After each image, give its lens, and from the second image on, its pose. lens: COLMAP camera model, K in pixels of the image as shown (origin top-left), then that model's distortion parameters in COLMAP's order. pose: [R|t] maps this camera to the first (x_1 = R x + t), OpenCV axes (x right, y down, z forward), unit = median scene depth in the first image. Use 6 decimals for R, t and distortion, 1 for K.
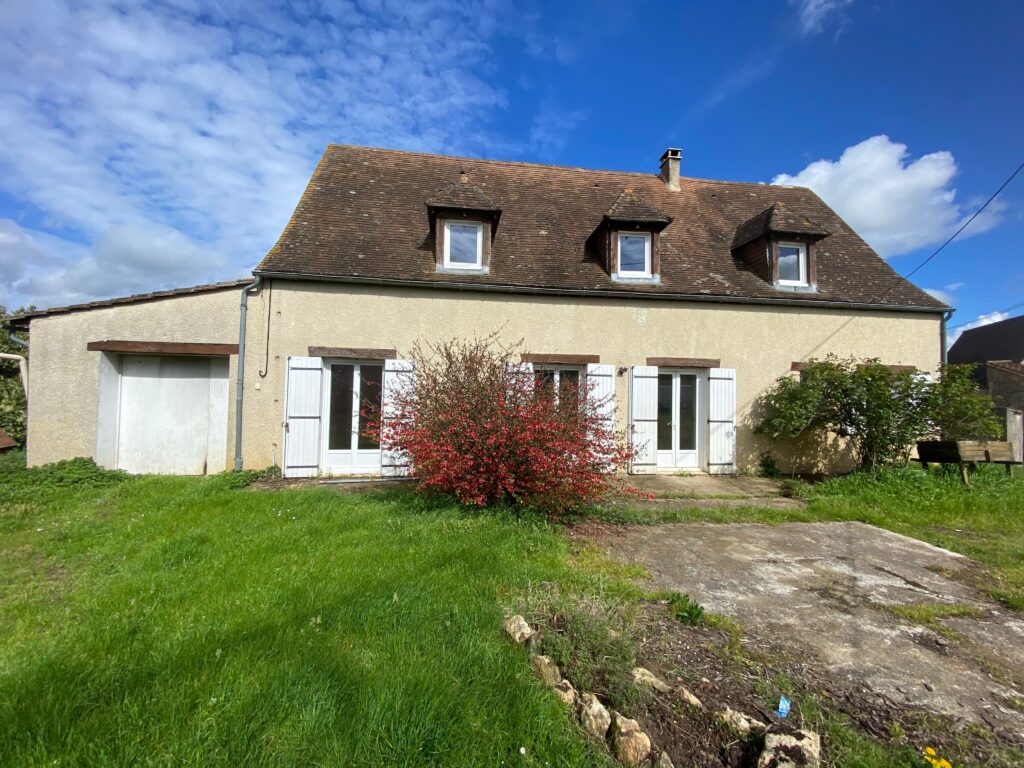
lens RADIAL K [[416.2, 0, 509.9], [0, 416.2, 381.4], [0, 0, 1]] dist [-0.006239, -0.008601]
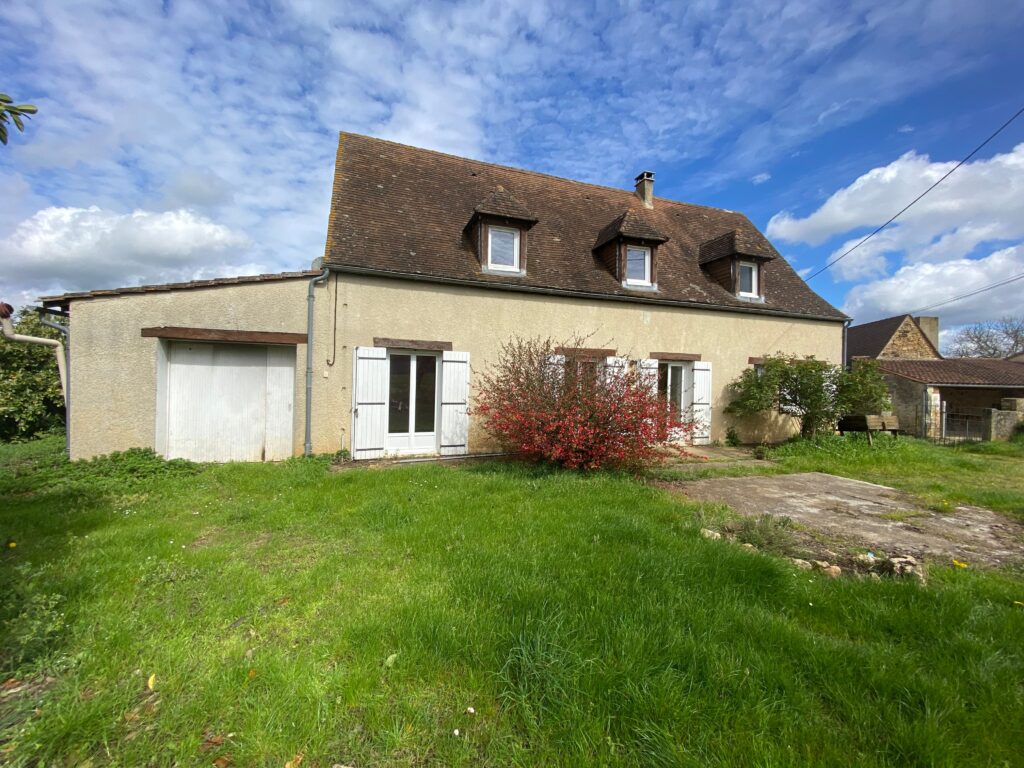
lens RADIAL K [[416.2, 0, 507.4], [0, 416.2, 380.7], [0, 0, 1]] dist [-0.006239, -0.008601]
pose [[0.977852, 0.001219, 0.209294, -0.369175], [-0.007448, 0.999552, 0.028975, -0.006273], [-0.209165, -0.029892, 0.977423, -0.118040]]
